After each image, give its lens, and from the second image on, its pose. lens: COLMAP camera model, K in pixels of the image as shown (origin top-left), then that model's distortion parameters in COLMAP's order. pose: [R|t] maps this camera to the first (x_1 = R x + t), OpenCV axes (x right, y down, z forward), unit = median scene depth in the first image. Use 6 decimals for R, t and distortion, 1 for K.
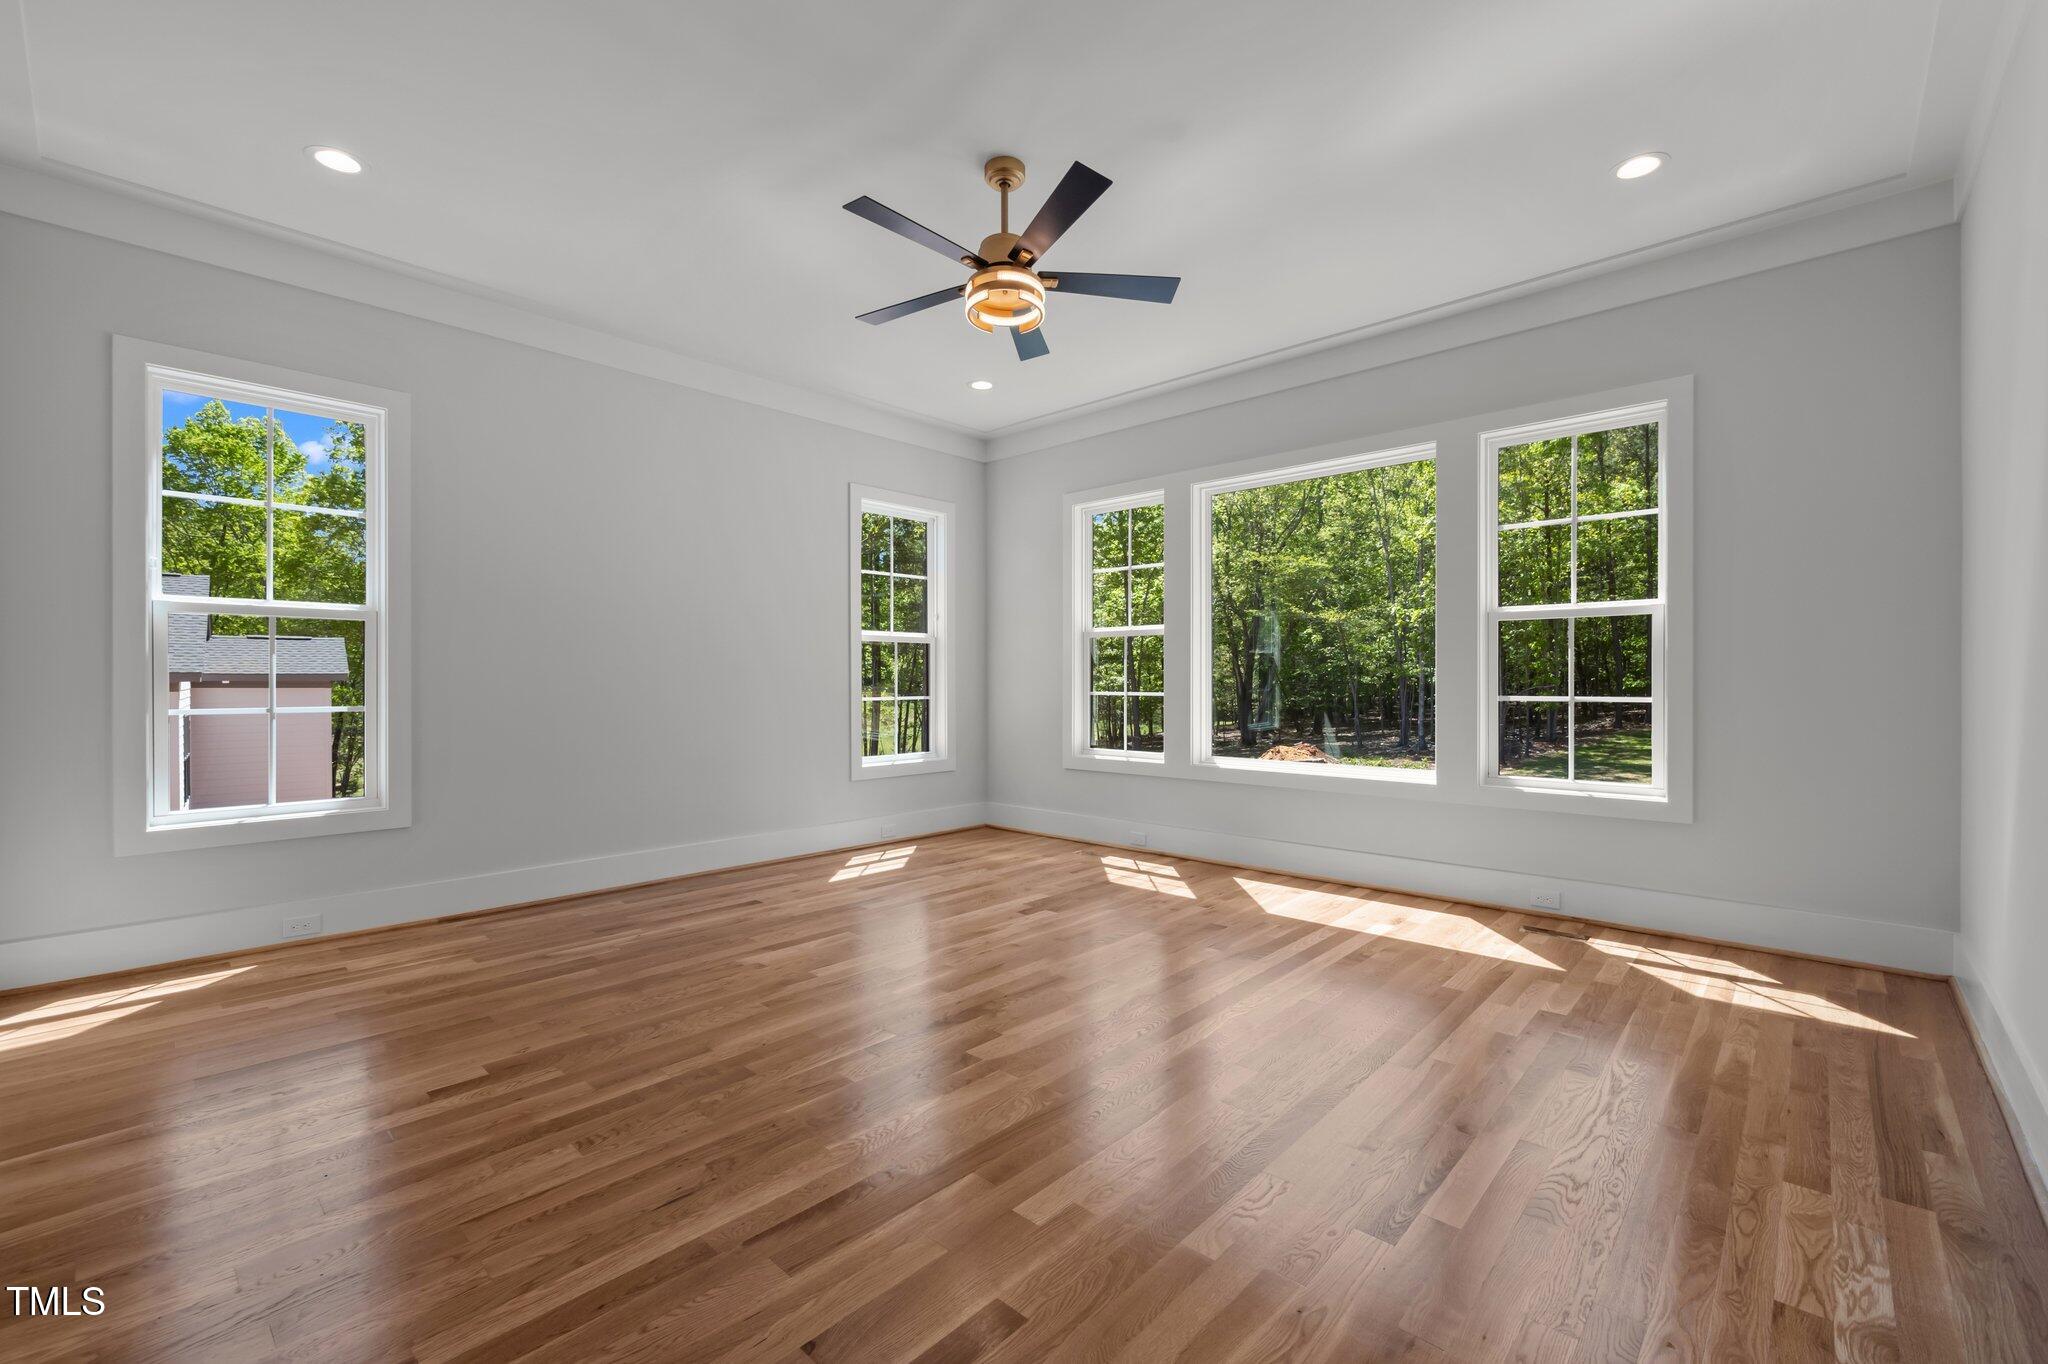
lens RADIAL K [[867.9, 0, 1025.9], [0, 867.9, 677.1], [0, 0, 1]] dist [-0.008090, 0.001963]
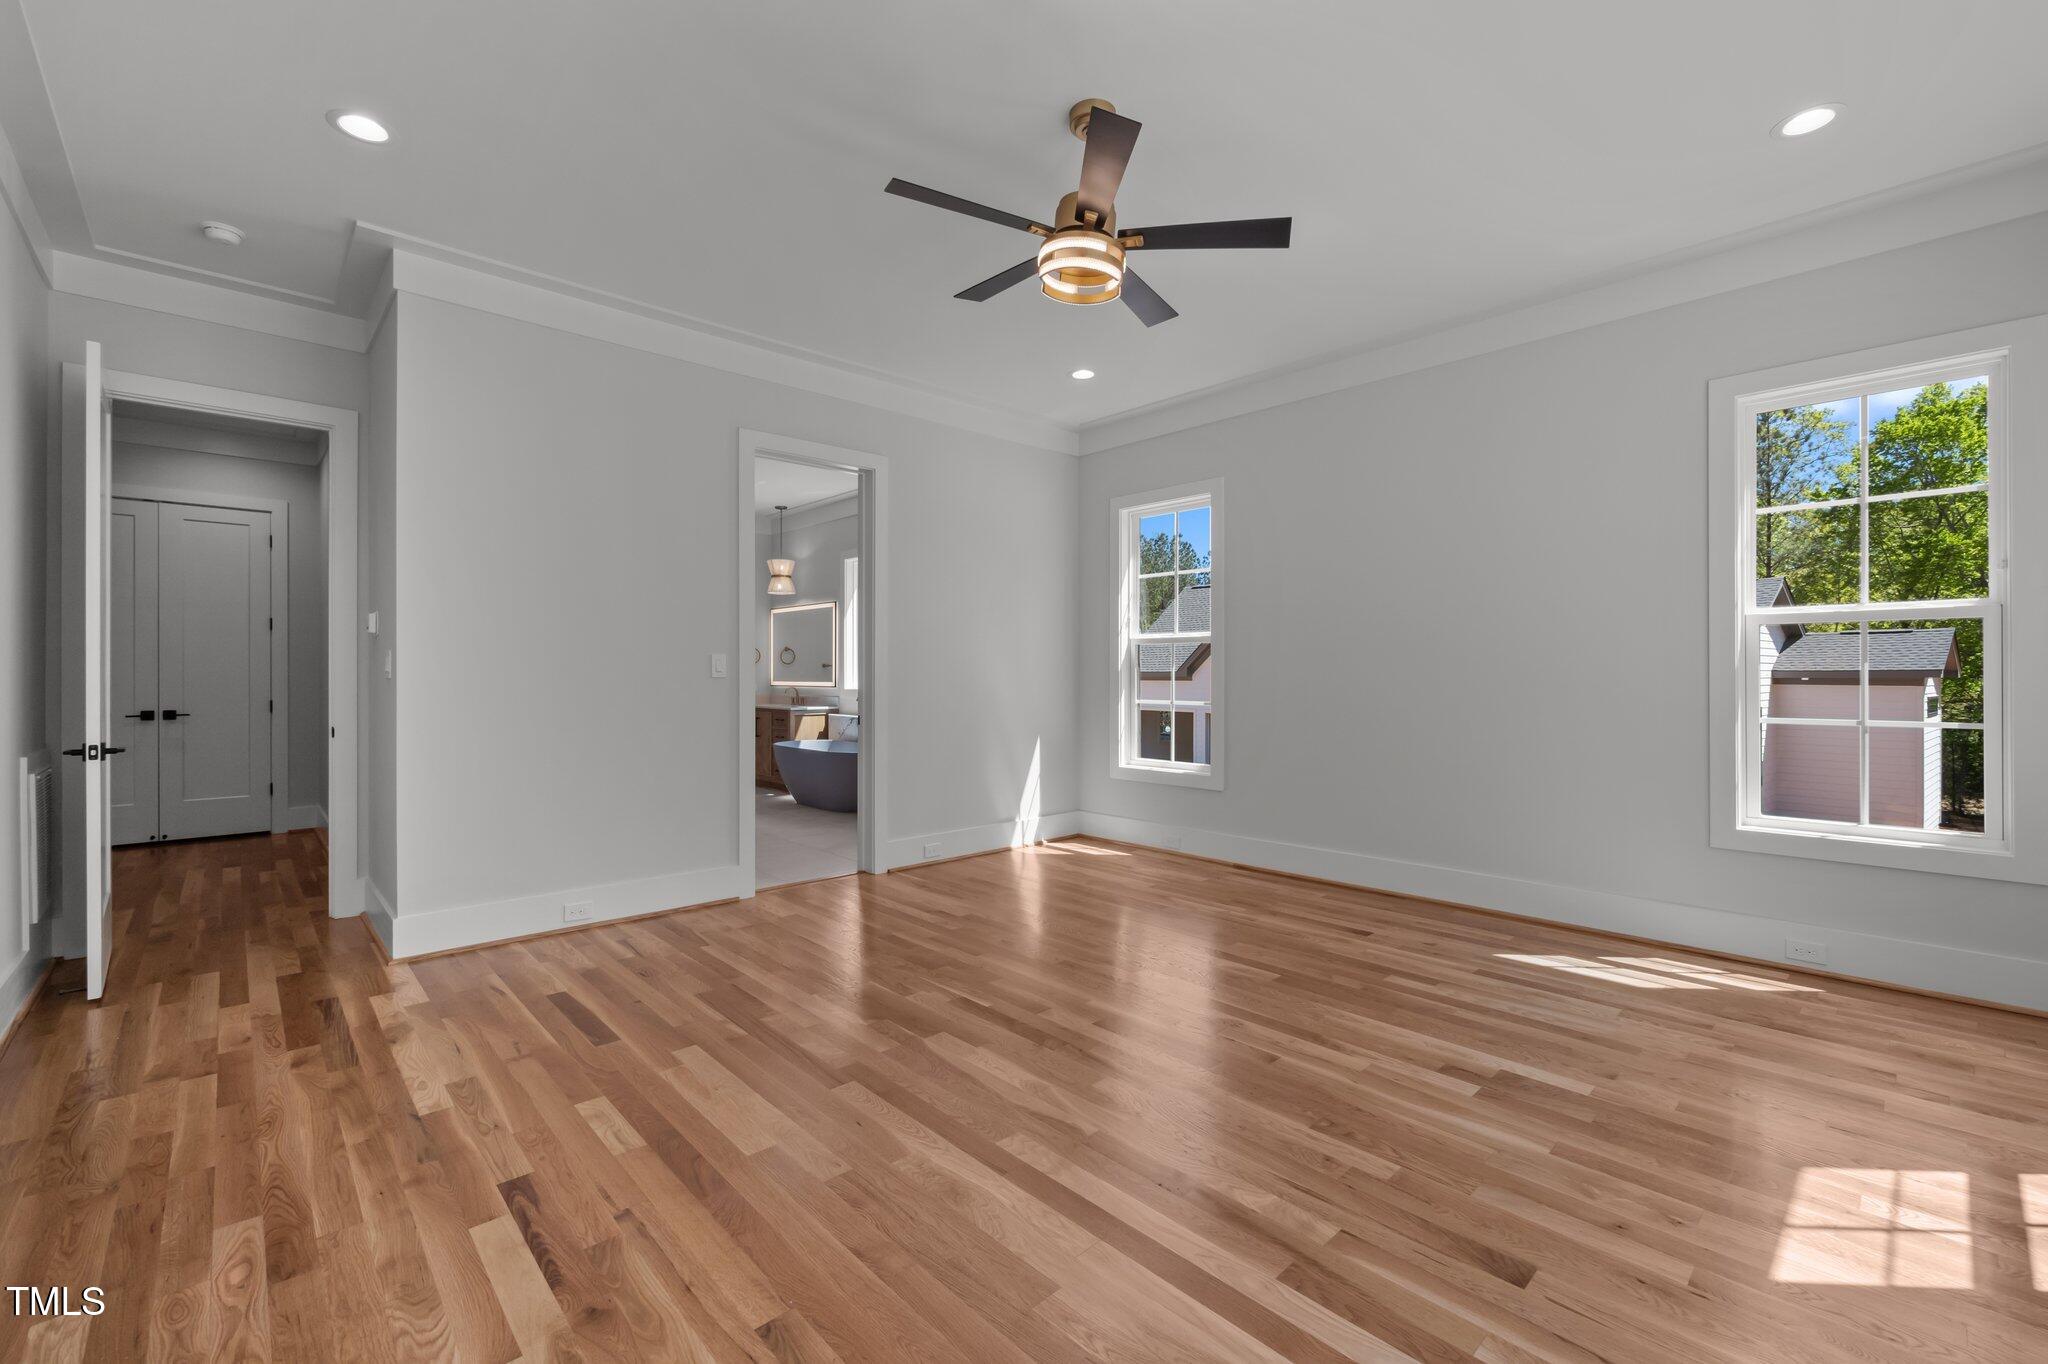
lens RADIAL K [[867.9, 0, 1014.2], [0, 867.9, 680.4], [0, 0, 1]] dist [-0.008090, 0.001963]
pose [[-0.086193, 0.006595, -0.996257, 0.663265], [0.003197, 0.999975, 0.006342, -0.008274], [0.996273, -0.002639, -0.086212, 0.786146]]
